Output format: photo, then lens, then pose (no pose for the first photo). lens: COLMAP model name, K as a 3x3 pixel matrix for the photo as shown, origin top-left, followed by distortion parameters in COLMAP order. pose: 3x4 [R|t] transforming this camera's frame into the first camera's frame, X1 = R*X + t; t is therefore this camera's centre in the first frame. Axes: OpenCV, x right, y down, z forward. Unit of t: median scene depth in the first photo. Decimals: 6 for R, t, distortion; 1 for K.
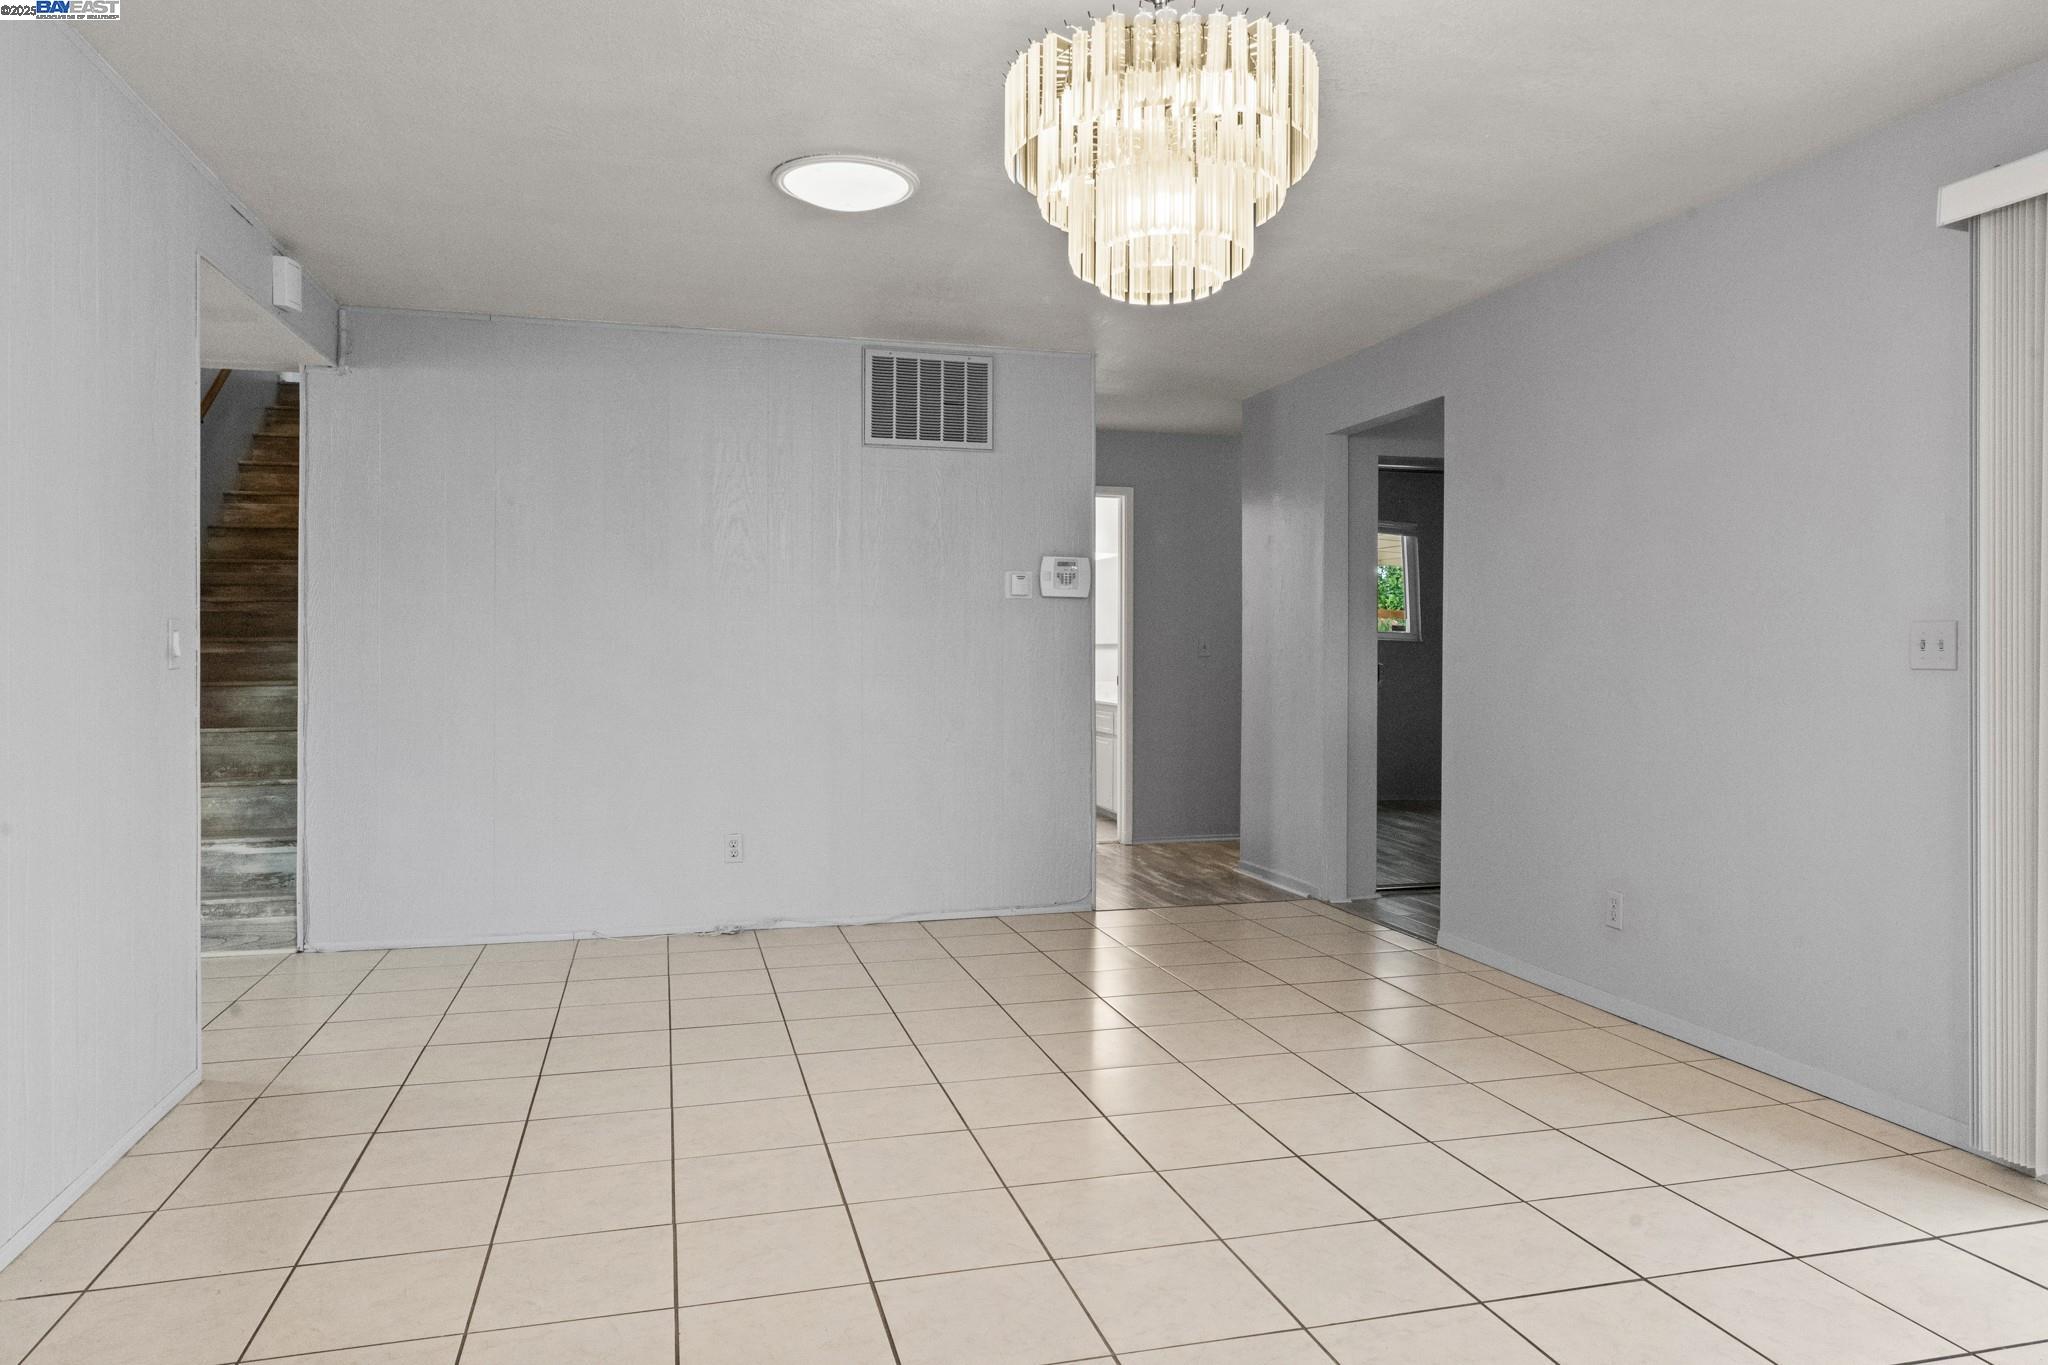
lens RADIAL K [[1282.6, 0, 1009.0], [0, 1282.6, 667.4], [0, 0, 1]] dist [-0.011686, 0.004930]
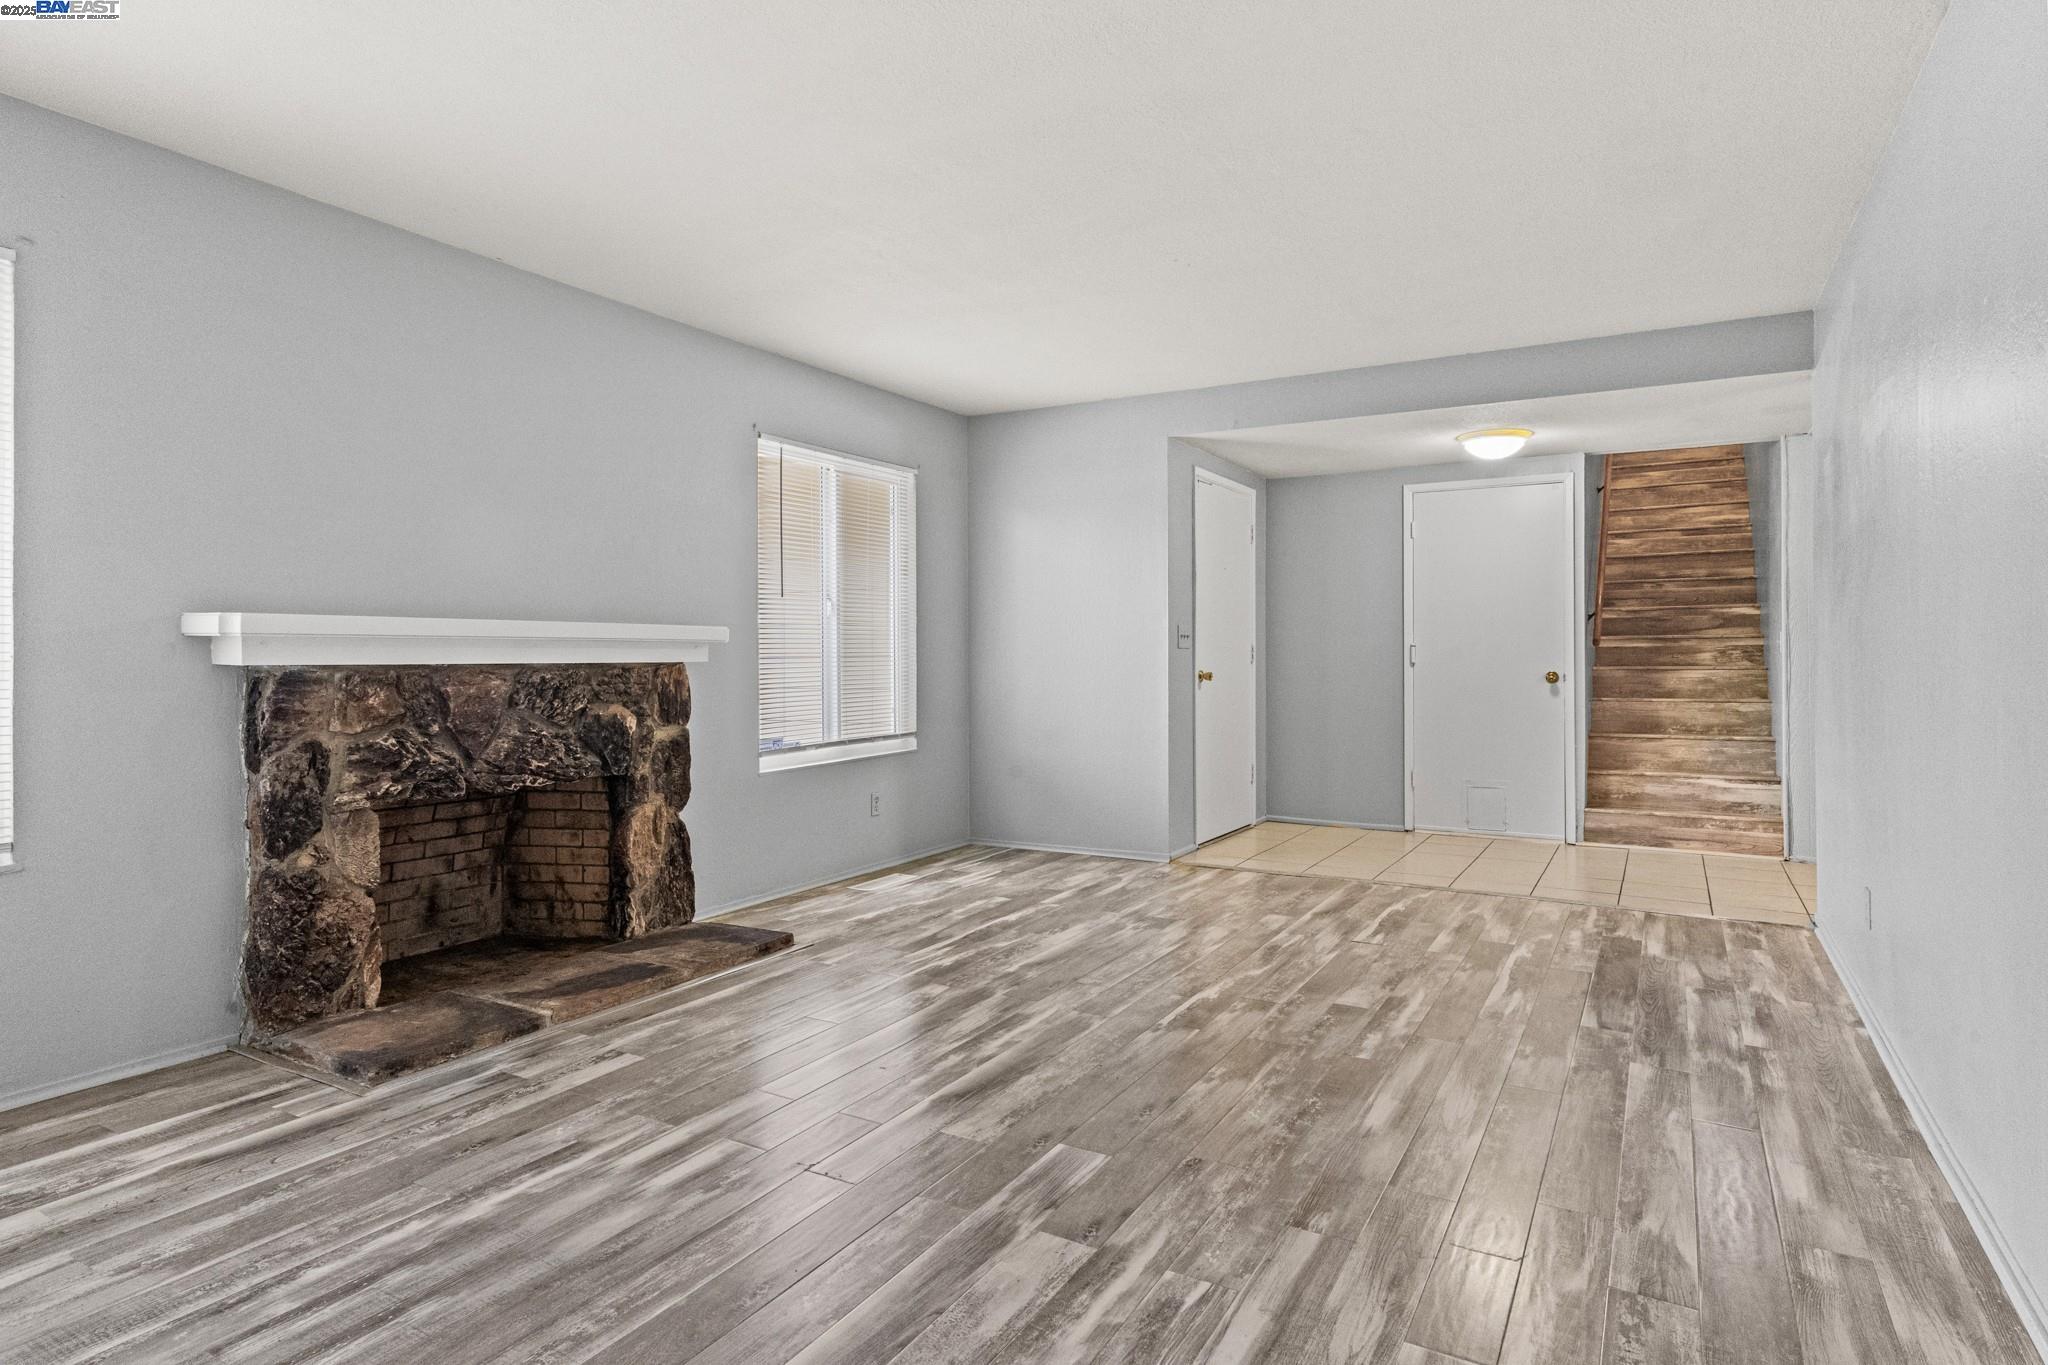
lens RADIAL K [[1105.4, 0, 1012.6], [0, 1105.4, 644.6], [0, 0, 1]] dist [-0.002172, -0.000307]
pose [[0.700946, -0.003594, -0.713206, -0.256420], [-0.010290, 0.999832, -0.015152, 0.013641], [0.713140, 0.017960, 0.700791, -0.393194]]
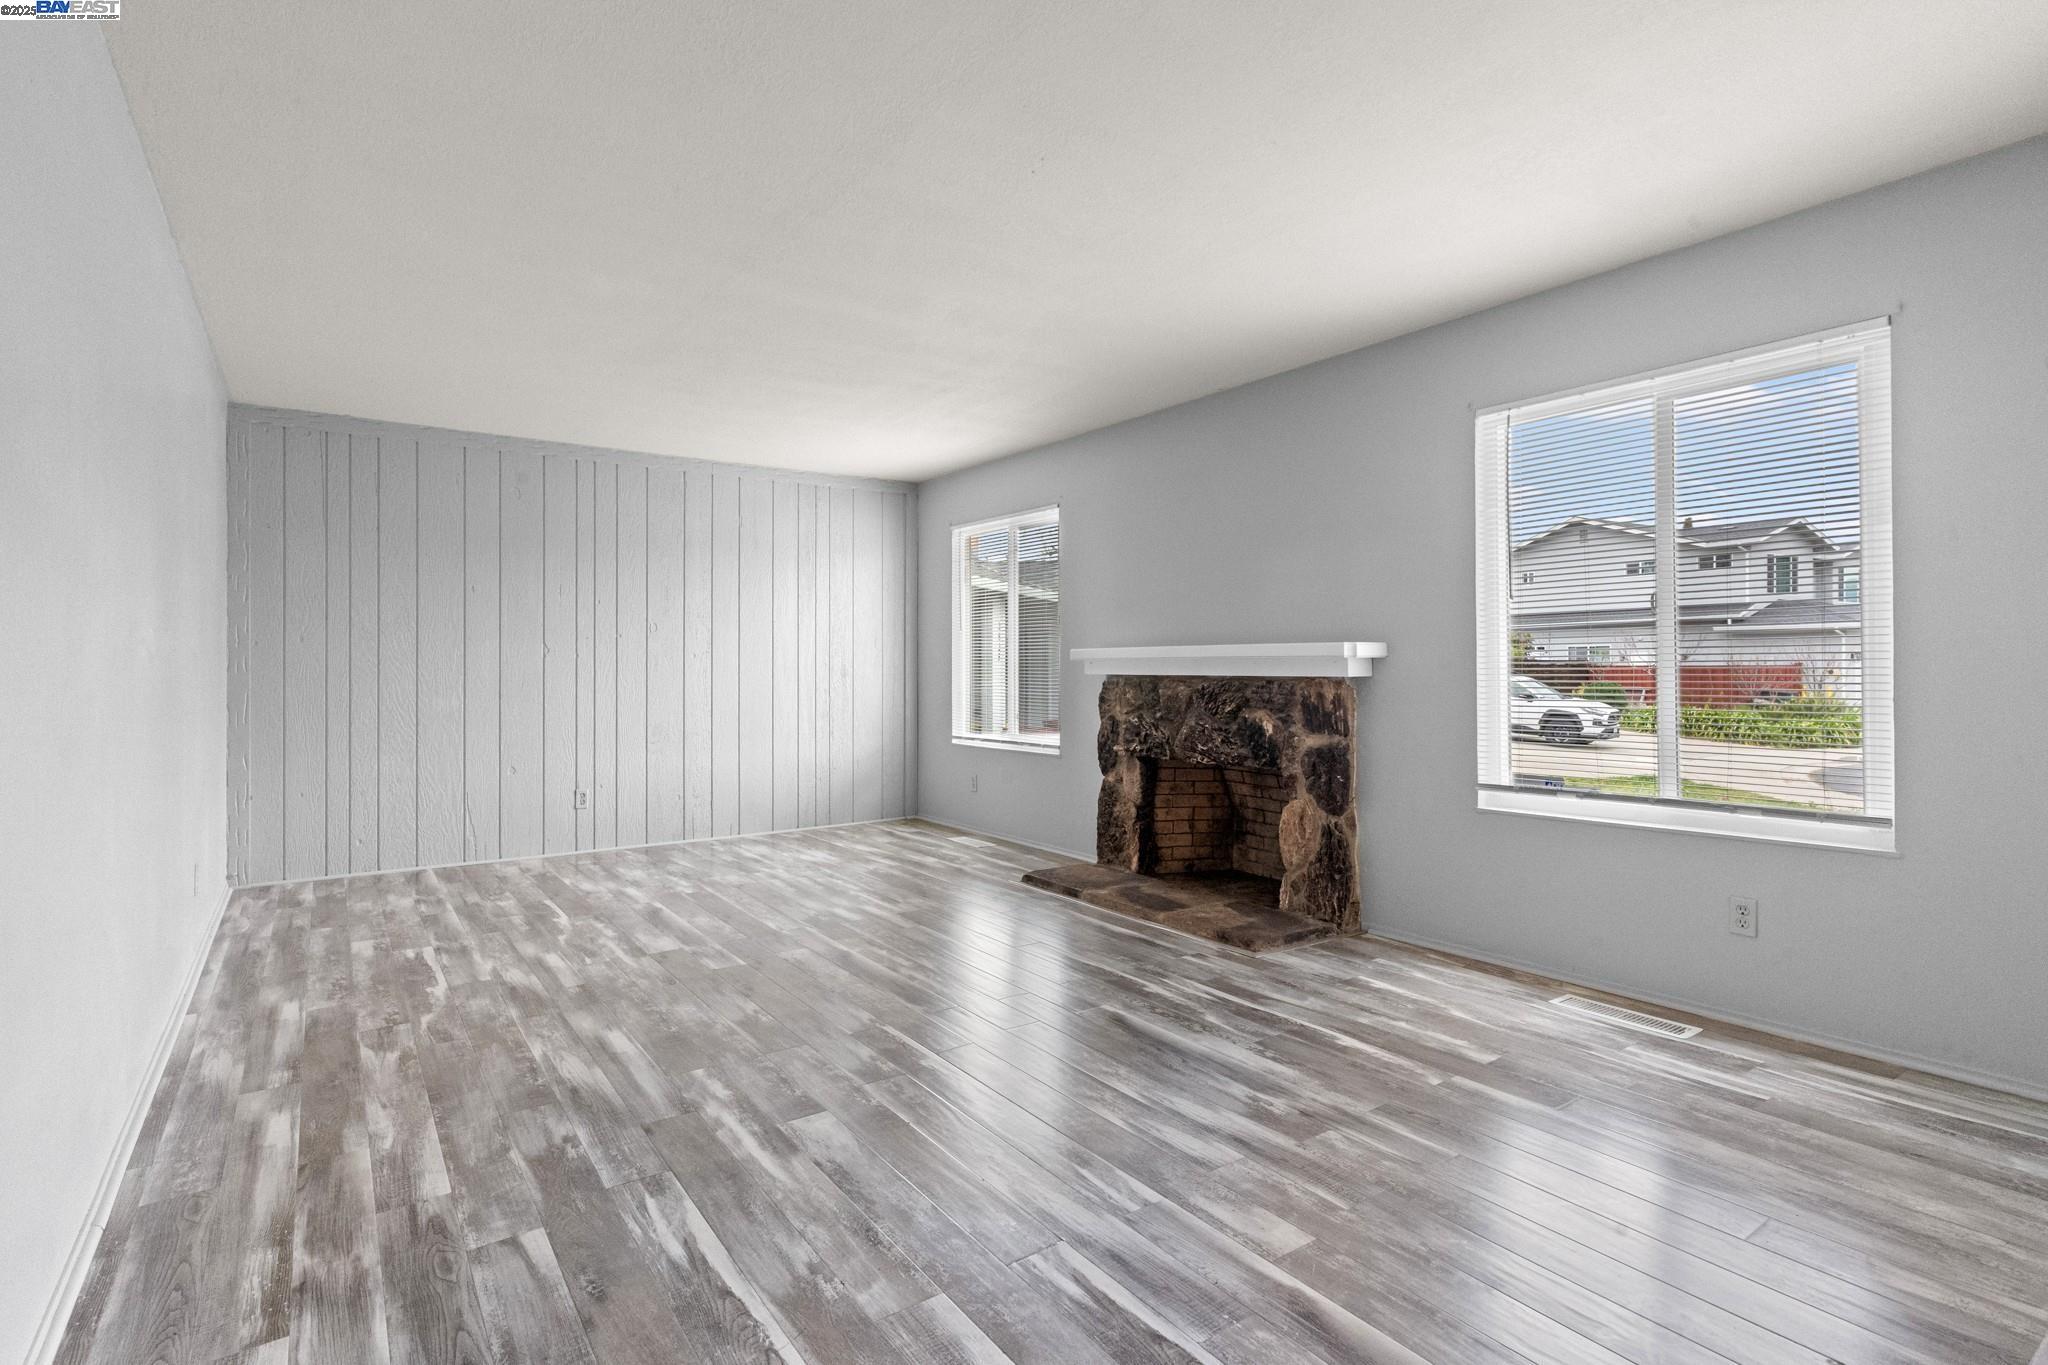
lens RADIAL K [[987.2, 0, 1014.7], [0, 987.2, 671.1], [0, 0, 1]] dist [-0.000504, -0.001066]
pose [[-0.937787, 0.009977, -0.347068, -0.505027], [0.003615, 0.999813, 0.018973, -0.003108], [0.347193, 0.016538, -0.937648, 0.637987]]
